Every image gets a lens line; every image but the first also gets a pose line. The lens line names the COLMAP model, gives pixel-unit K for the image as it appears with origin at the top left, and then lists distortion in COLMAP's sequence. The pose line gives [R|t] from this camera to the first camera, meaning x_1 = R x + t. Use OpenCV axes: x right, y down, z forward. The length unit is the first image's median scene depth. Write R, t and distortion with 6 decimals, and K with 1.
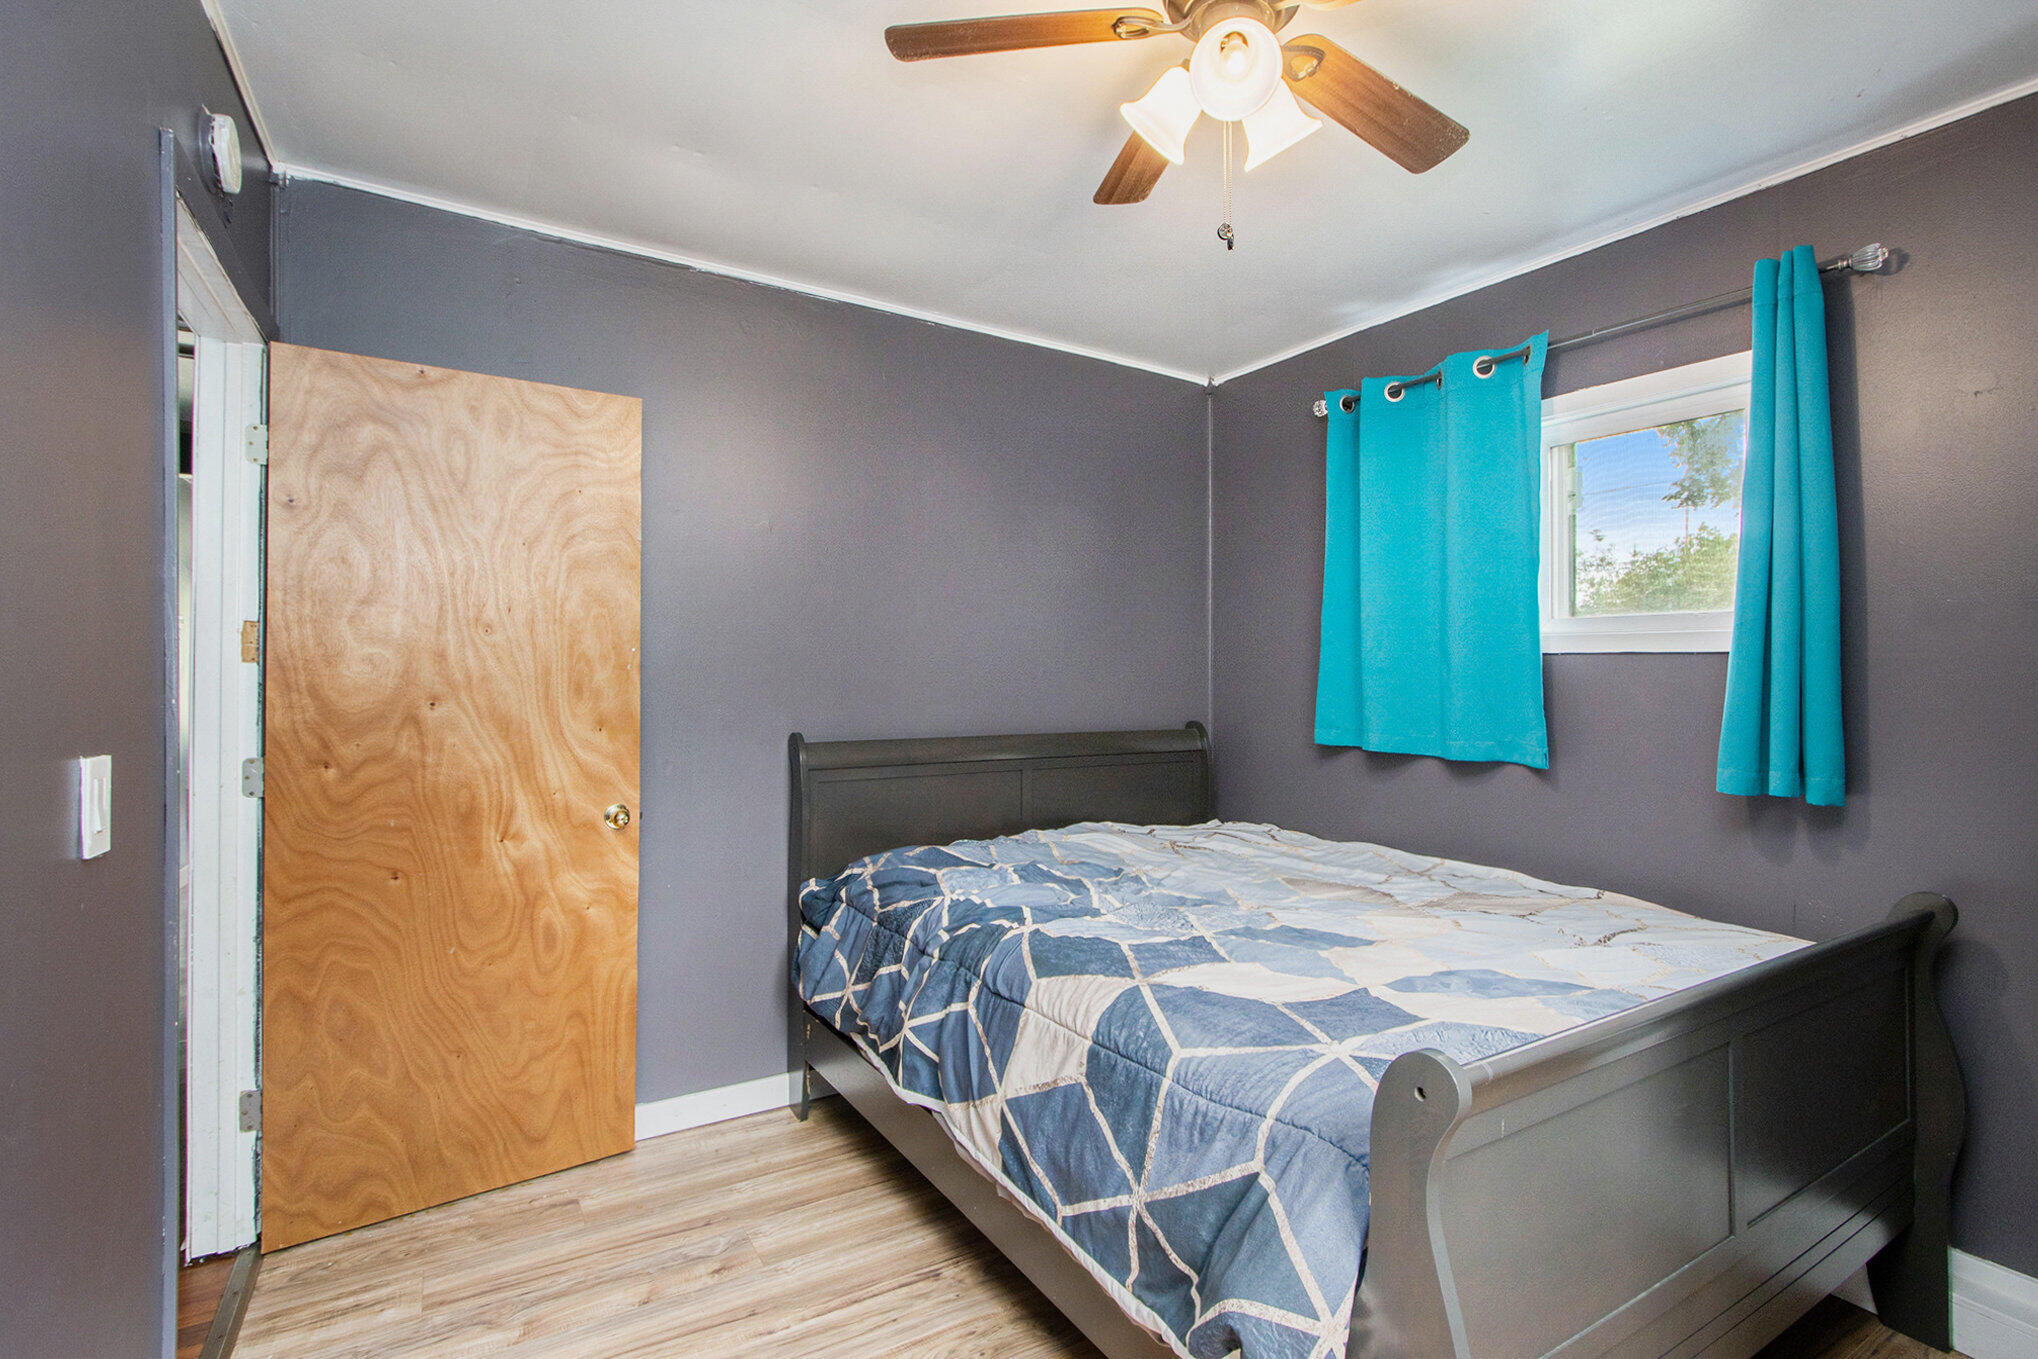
lens RADIAL K [[924.1, 0, 1026.1], [0, 924.1, 668.5], [0, 0, 1]] dist [-0.000081, 0.000097]
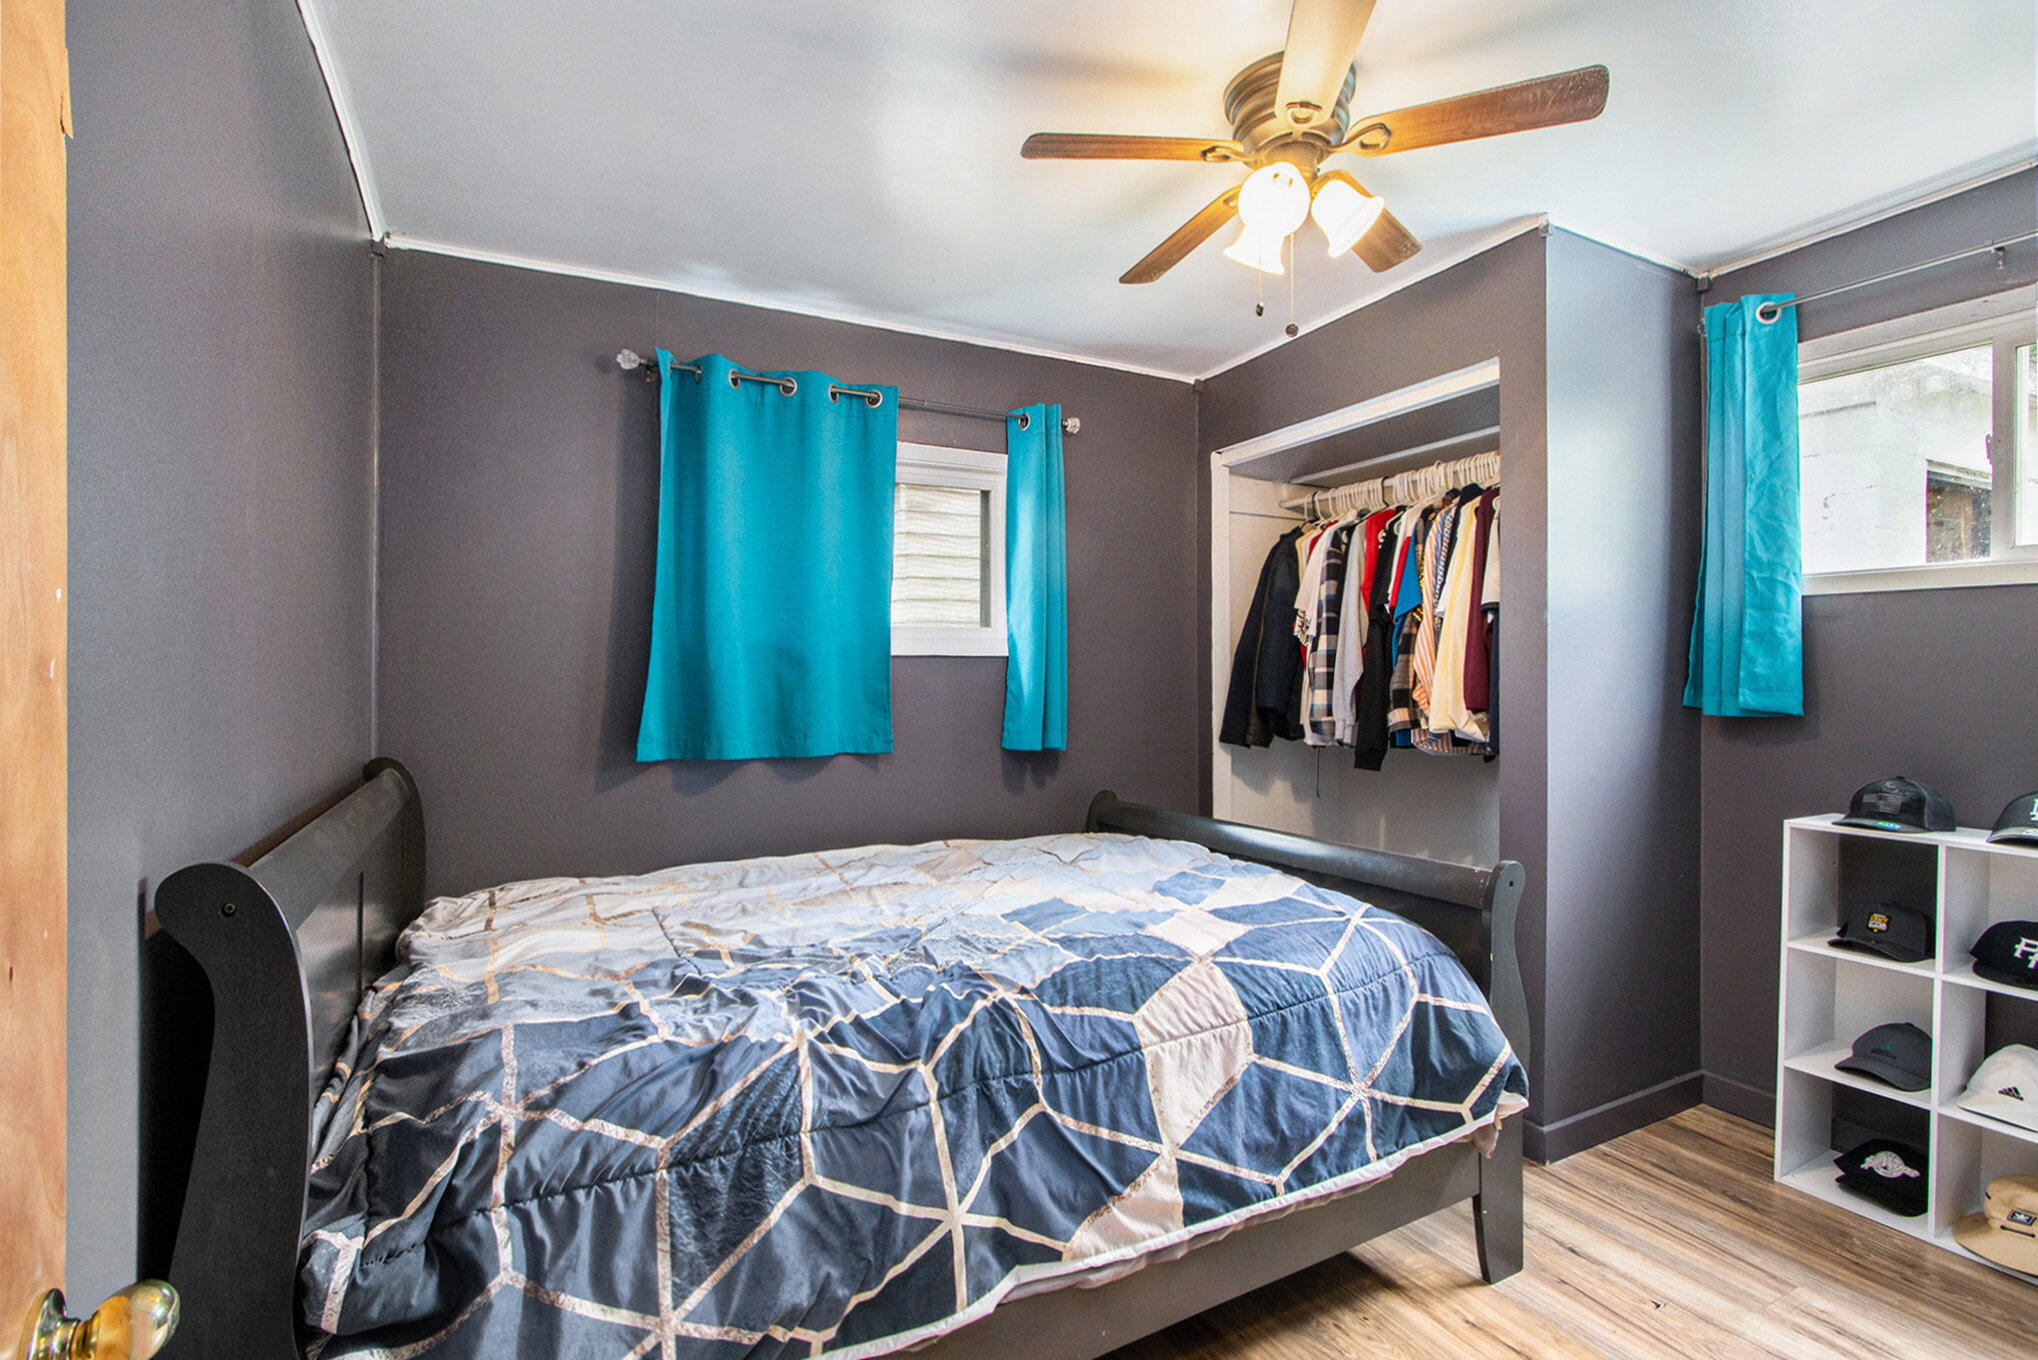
lens RADIAL K [[962.5, 0, 1011.7], [0, 962.5, 670.7], [0, 0, 1]] dist [0.000826, -0.000134]
pose [[0.091164, -0.005897, 0.995818, -0.987207], [0.009369, 0.999943, 0.005064, -0.002819], [-0.995792, 0.008868, 0.091214, 1.096928]]
